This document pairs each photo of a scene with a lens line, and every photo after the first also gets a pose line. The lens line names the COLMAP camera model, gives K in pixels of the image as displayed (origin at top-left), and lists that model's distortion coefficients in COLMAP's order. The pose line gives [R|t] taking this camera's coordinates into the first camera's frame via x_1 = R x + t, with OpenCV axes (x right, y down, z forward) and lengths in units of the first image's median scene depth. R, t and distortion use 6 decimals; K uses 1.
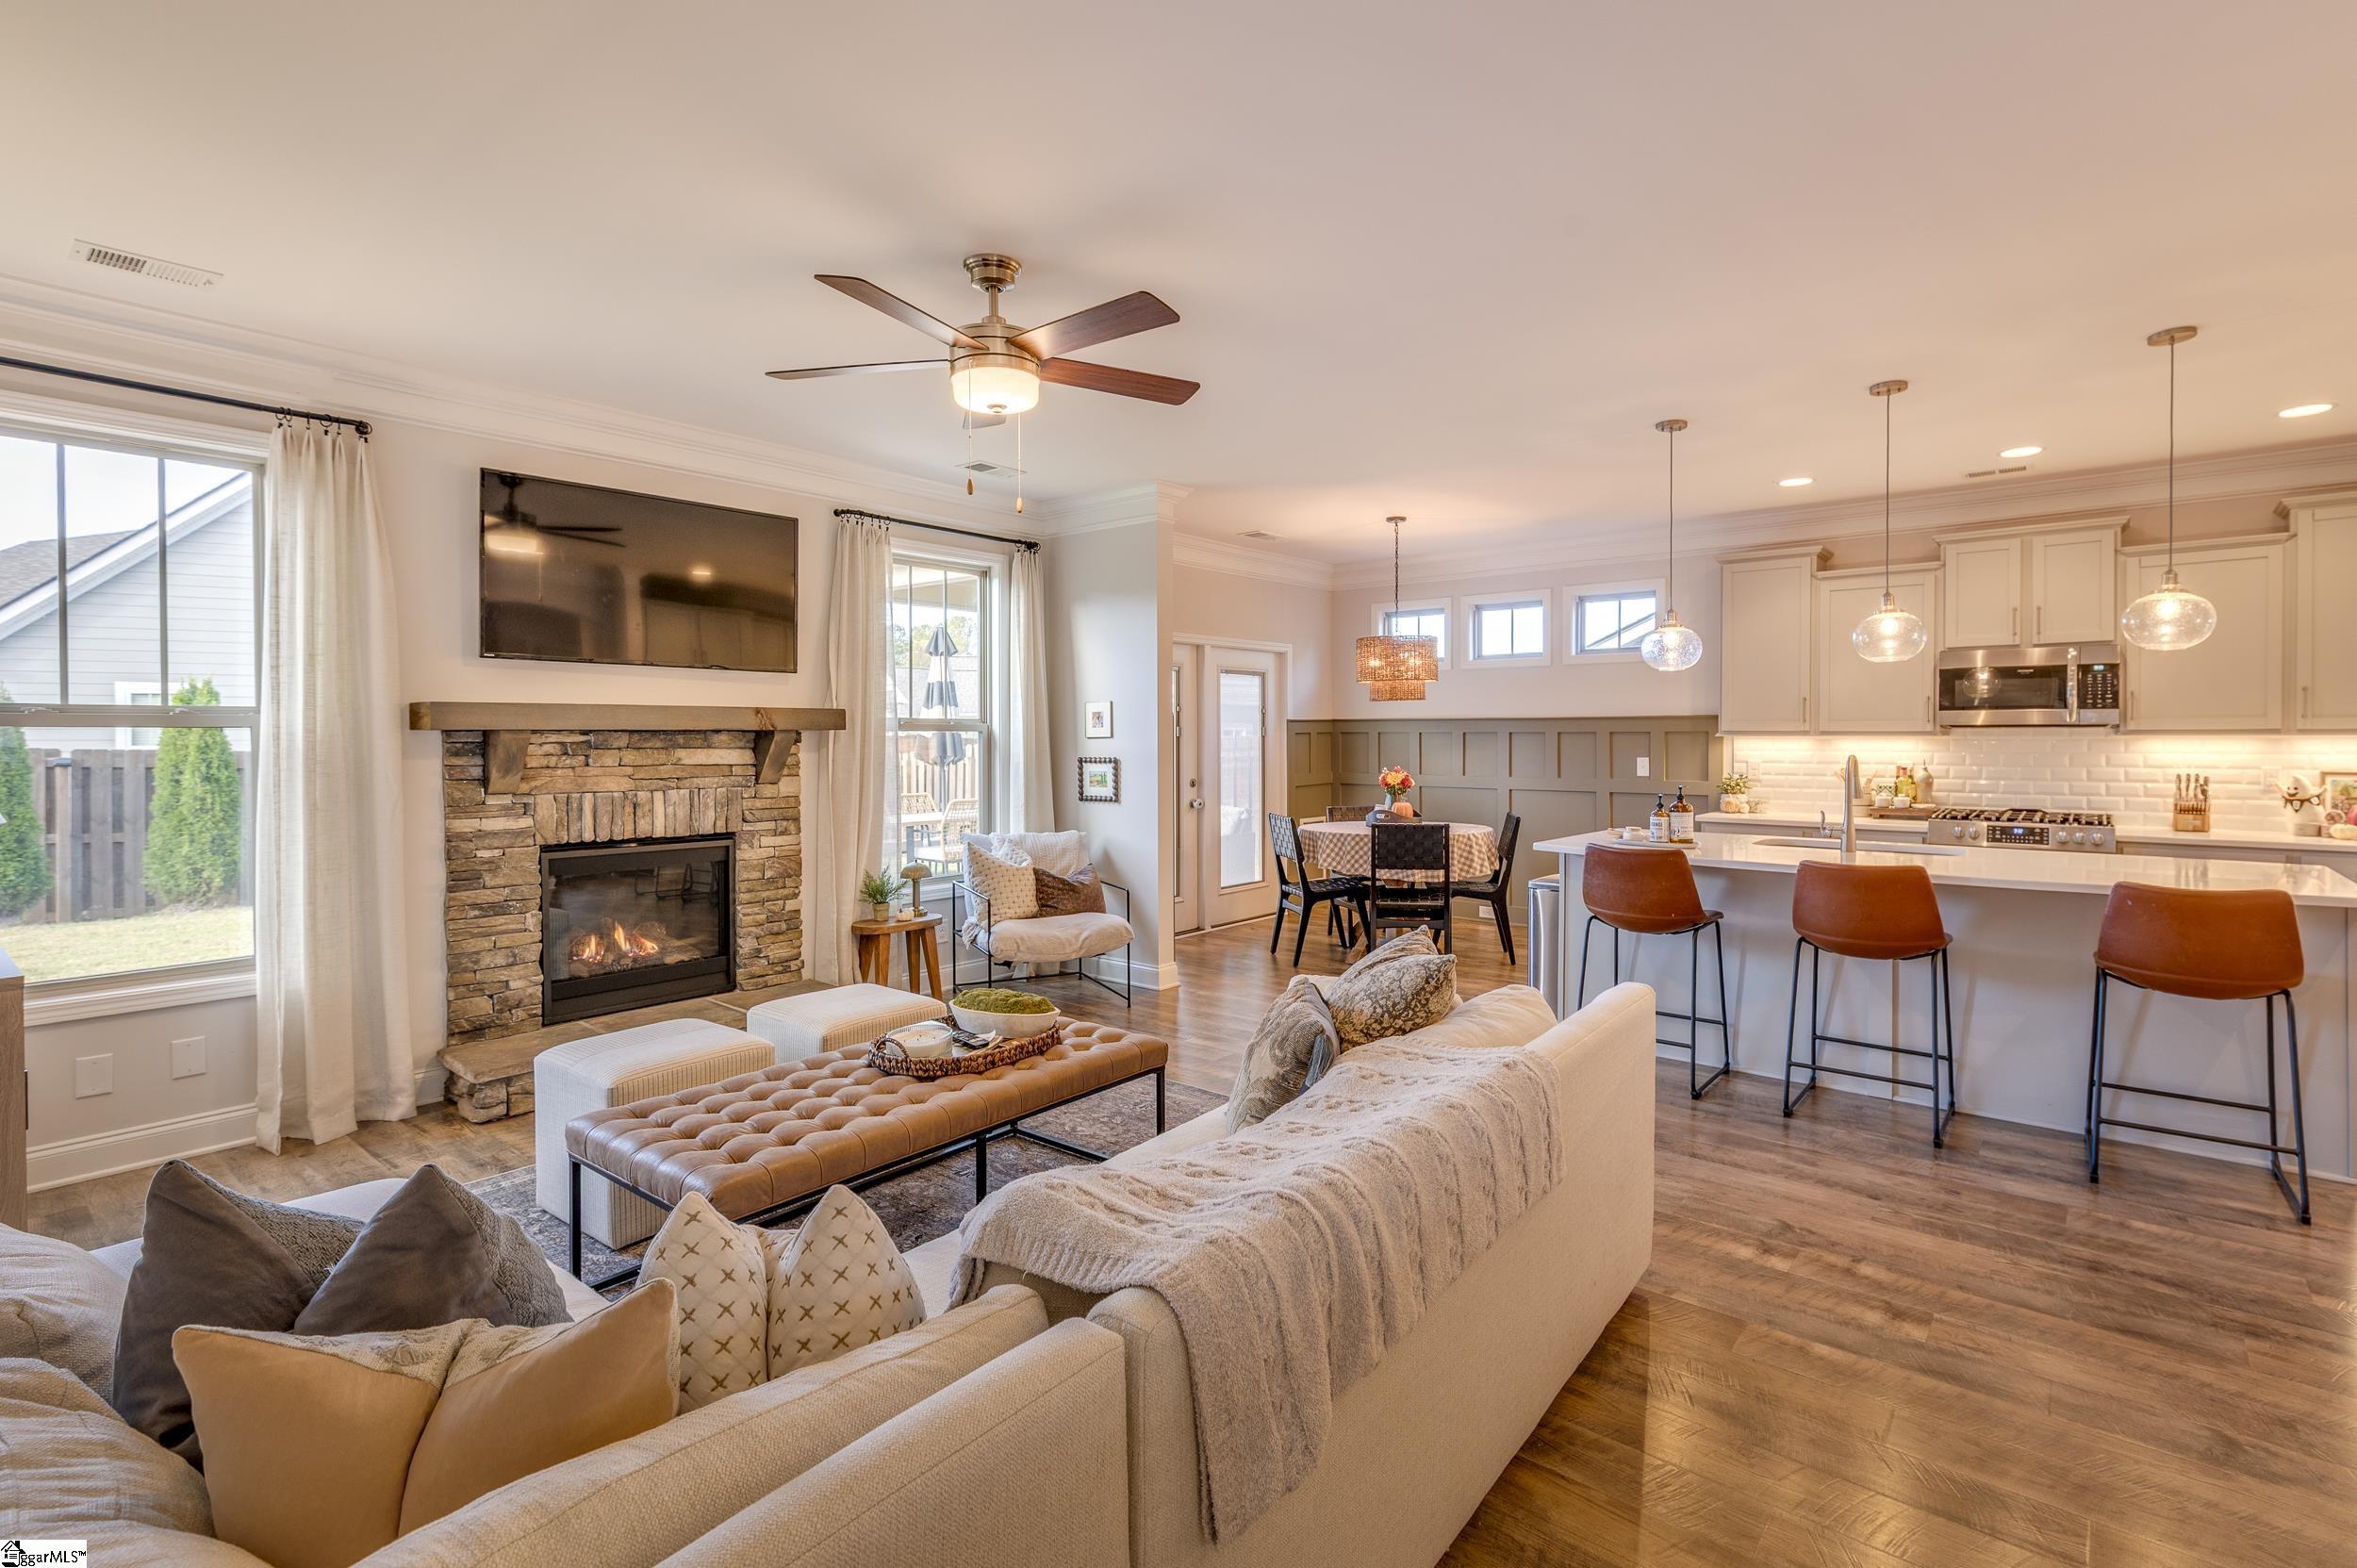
lens RADIAL K [[1094.6, 0, 1229.7], [0, 1094.6, 749.0], [0, 0, 1]] dist [0.005347, 0.001405]
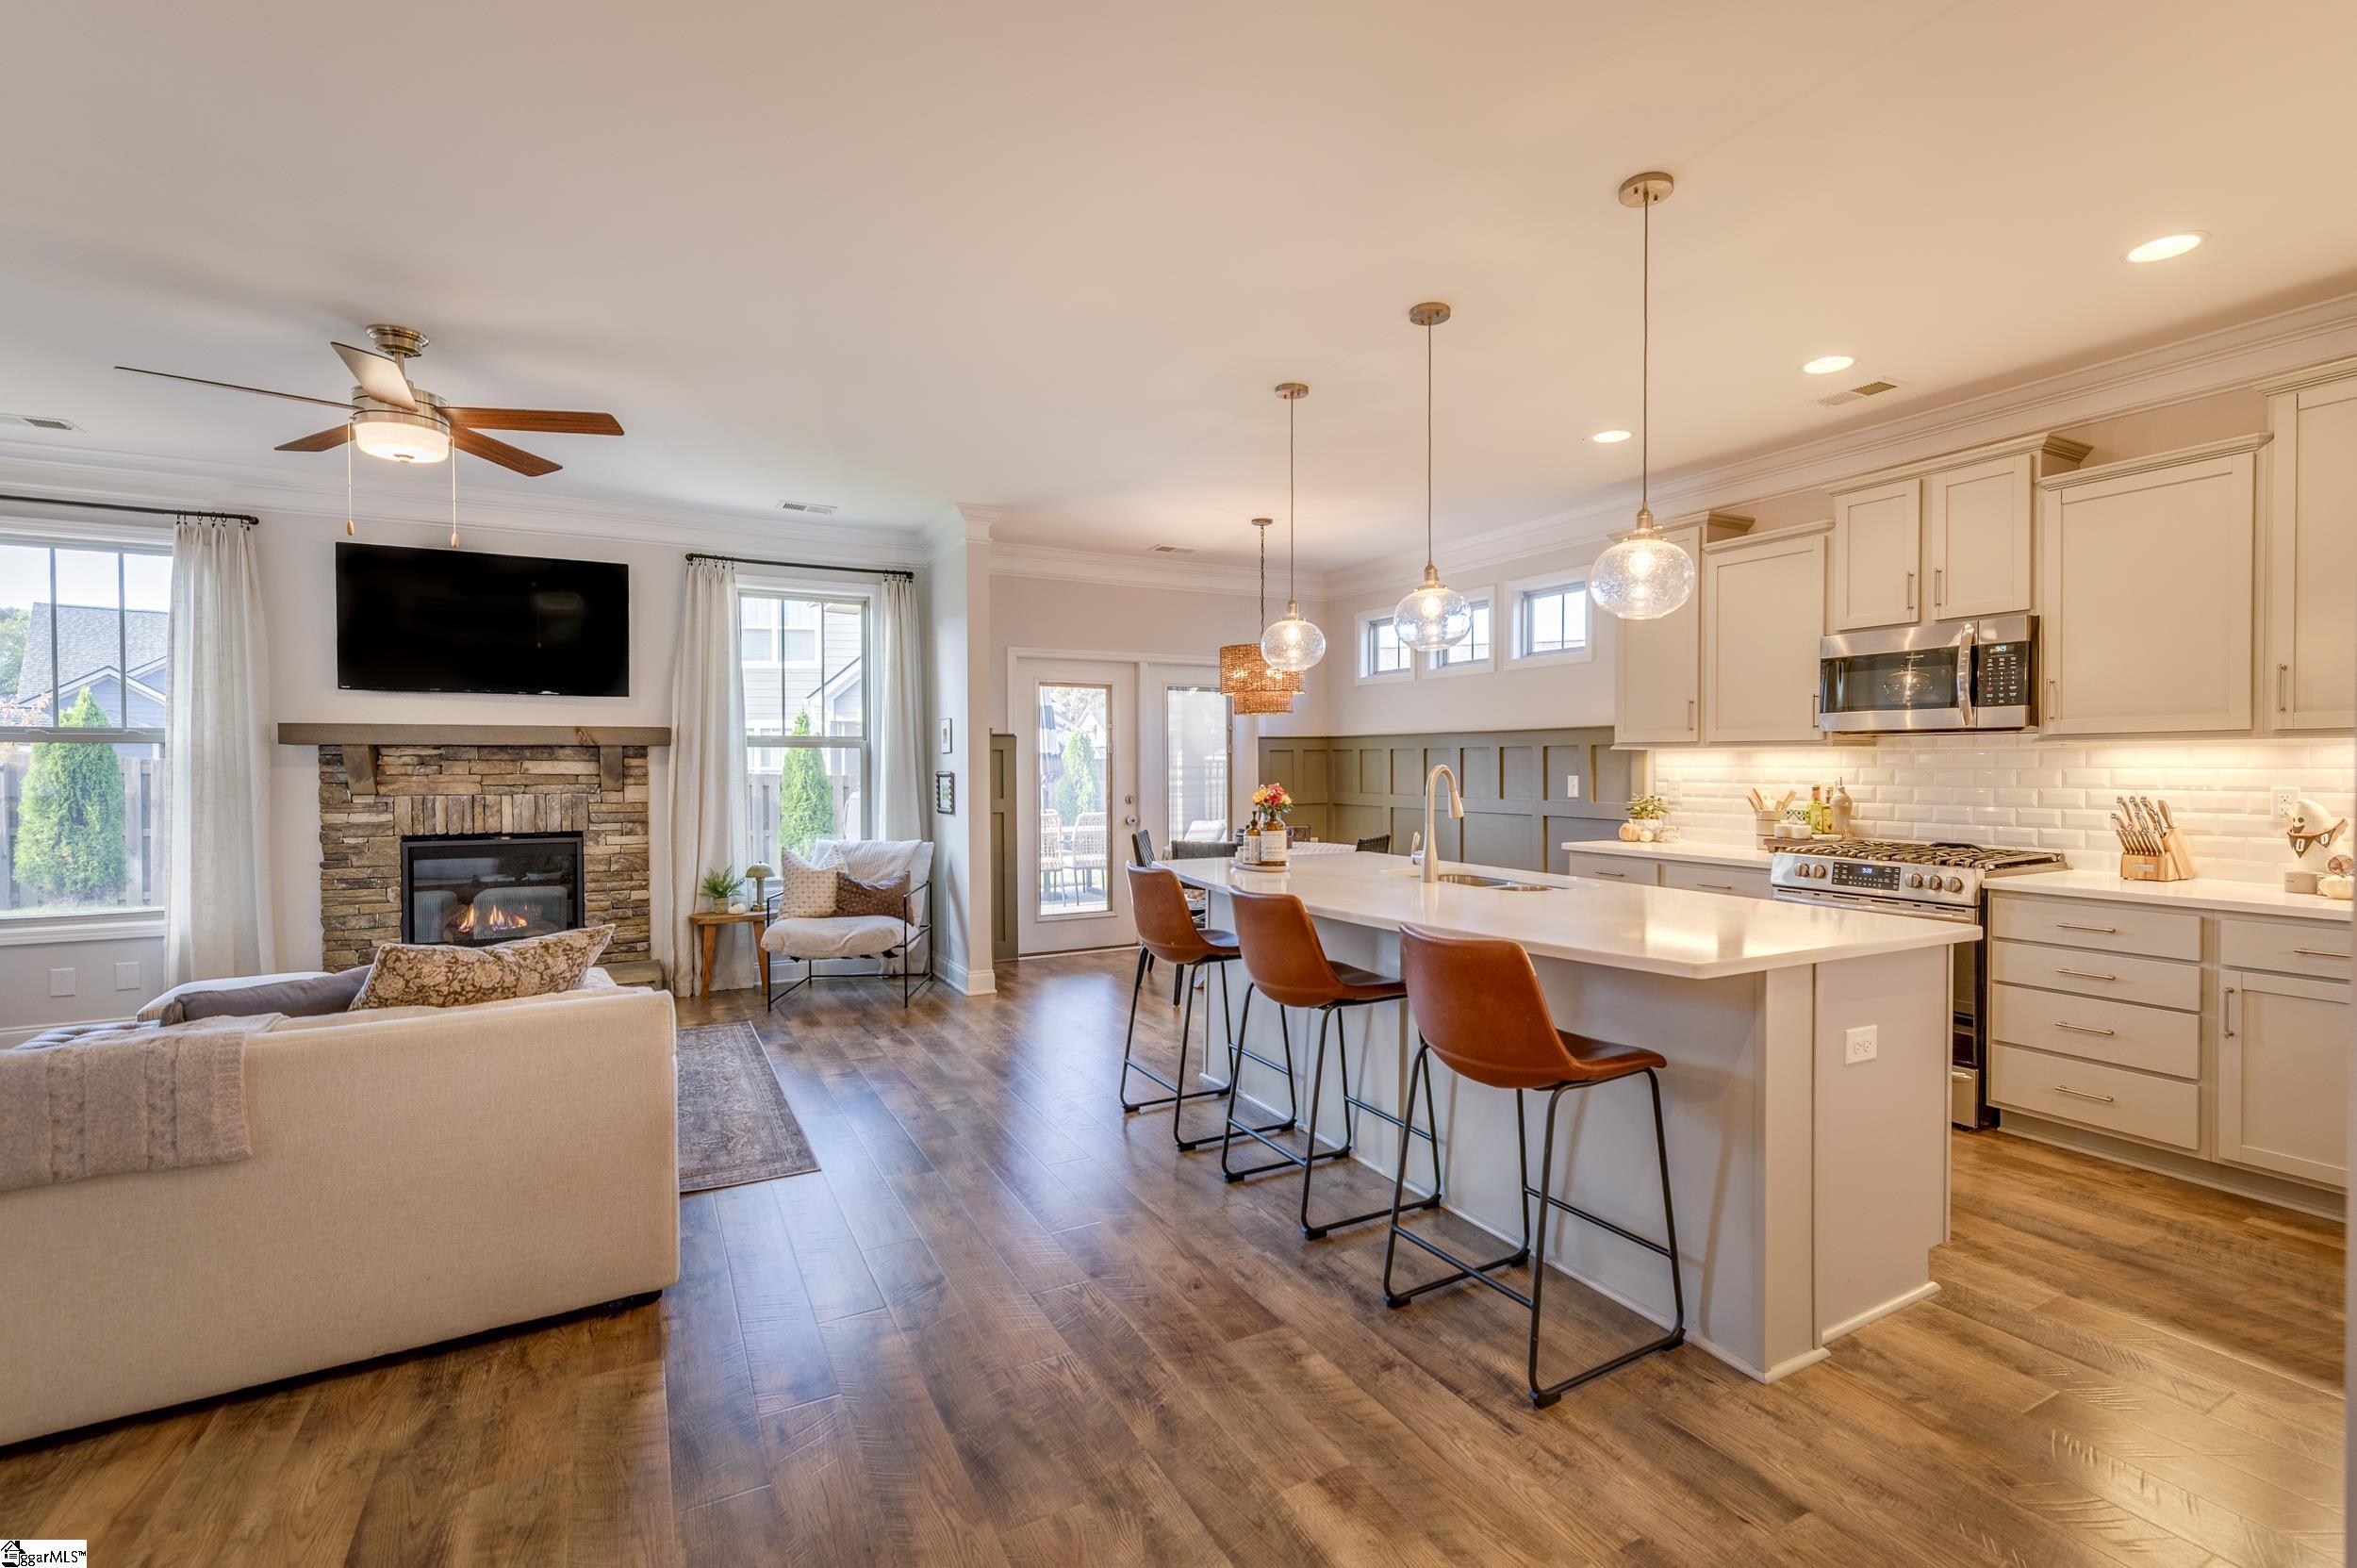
lens RADIAL K [[1084.8, 0, 1234.9], [0, 1084.8, 781.3], [0, 0, 1]] dist [0.005013, 0.000596]
pose [[0.928650, 0.005847, -0.370911, 0.636557], [-0.003951, 0.999975, 0.005871, 0.011629], [0.370936, -0.003987, 0.928650, 0.162441]]
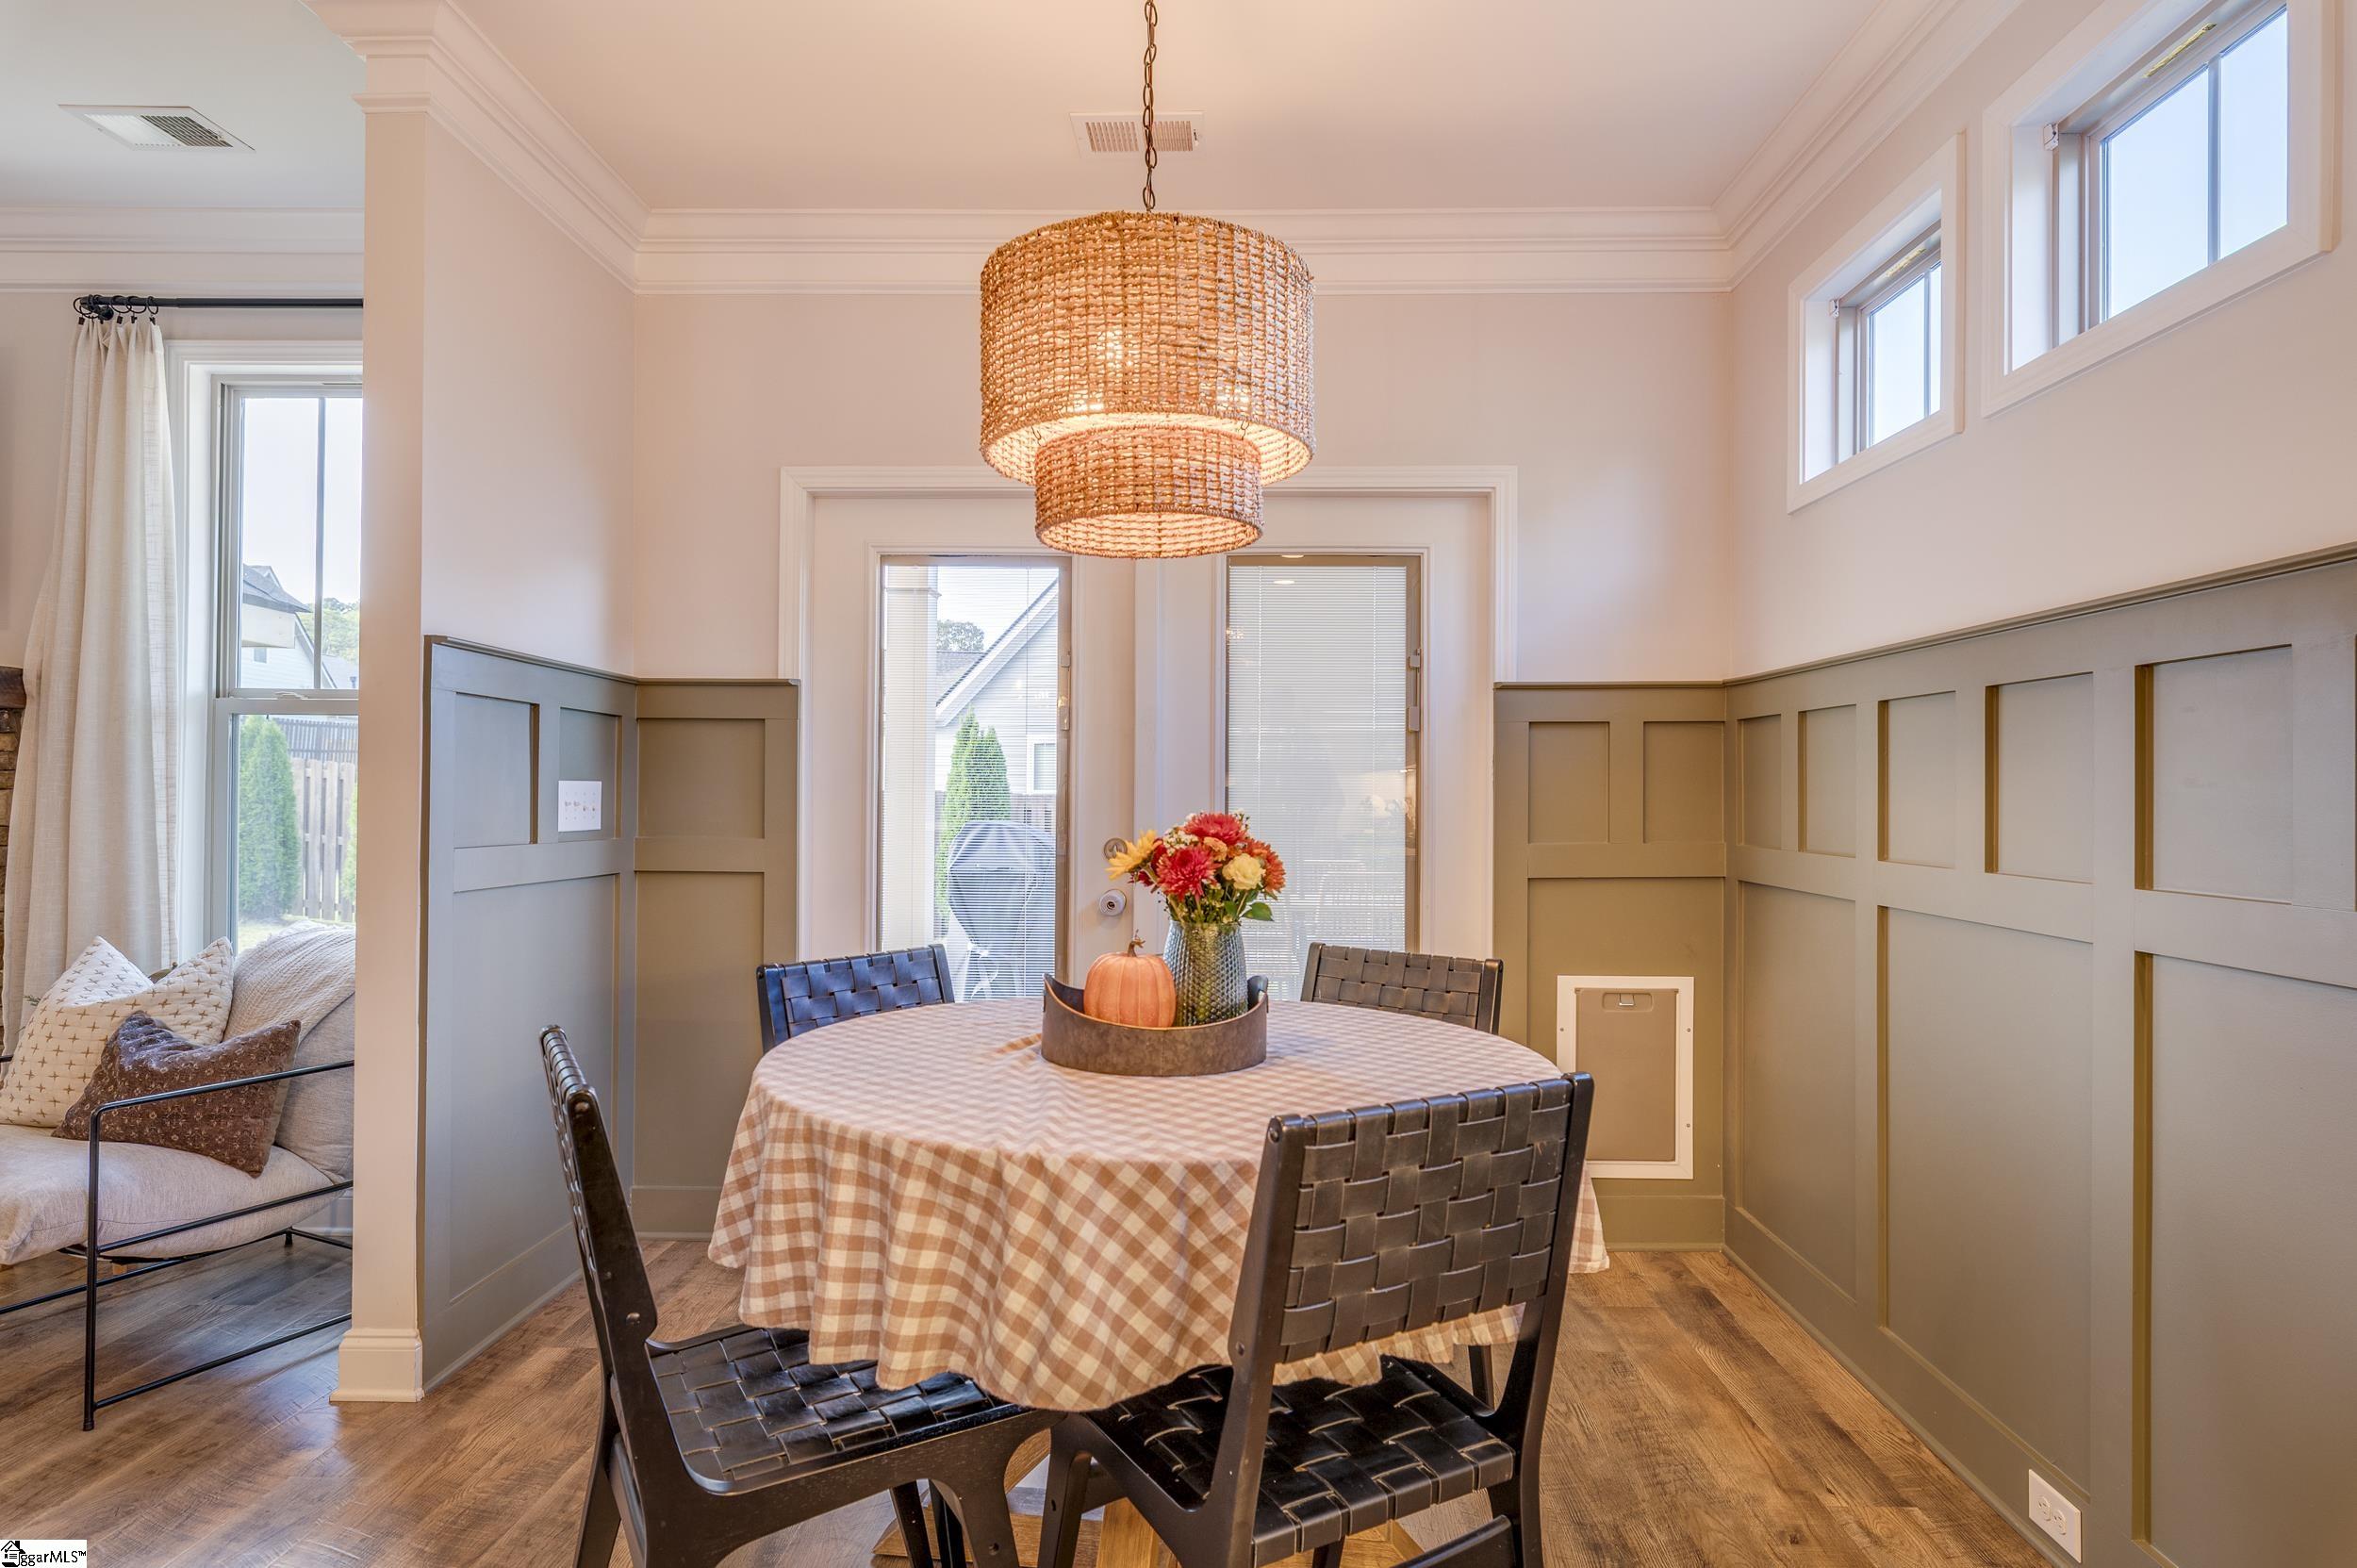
lens RADIAL K [[1266.9, 0, 1240.6], [0, 1266.9, 787.6], [0, 0, 1]] dist [0.039737, 0.000109]
pose [[0.624115, 0.002472, -0.781329, 0.516933], [-0.018427, 0.999763, -0.011556, 0.019816], [0.781116, 0.021610, 0.624012, 1.115476]]
